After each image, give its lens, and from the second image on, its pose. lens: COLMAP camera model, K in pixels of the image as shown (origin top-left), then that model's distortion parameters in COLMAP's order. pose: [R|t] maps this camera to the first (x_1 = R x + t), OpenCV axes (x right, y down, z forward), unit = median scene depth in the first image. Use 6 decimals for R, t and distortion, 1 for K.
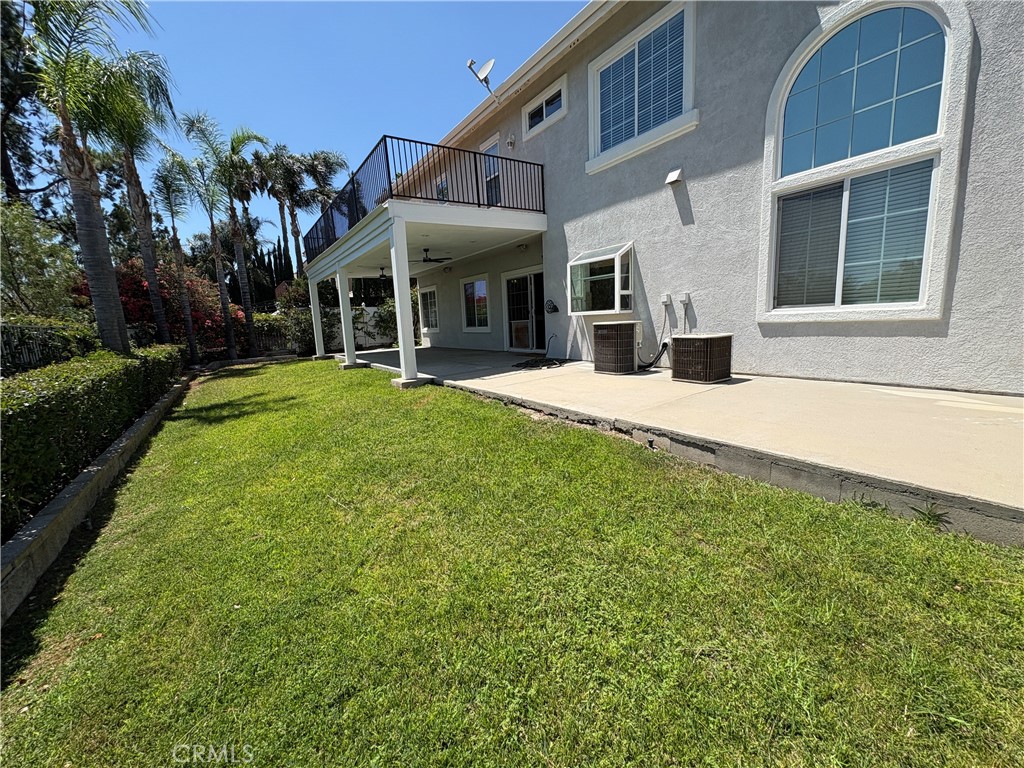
lens RADIAL K [[409.4, 0, 512.0], [0, 409.4, 384.0], [0, 0, 1]] dist [-0.000501, 0.000389]
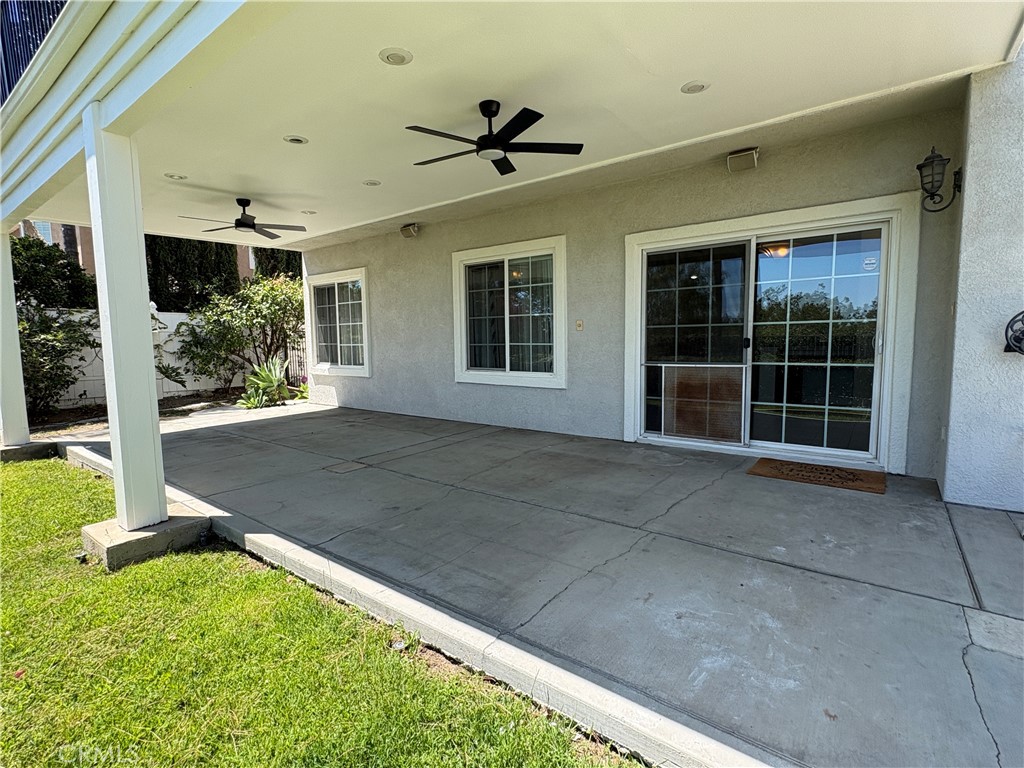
lens RADIAL K [[483.4, 0, 512.0], [0, 483.4, 384.0], [0, 0, 1]] dist [0.001279, 0.000283]
pose [[0.946561, 0.003652, 0.322504, -0.199994], [0.020011, 0.997345, -0.070025, -0.079109], [-0.321903, 0.072736, 0.943974, 0.469080]]
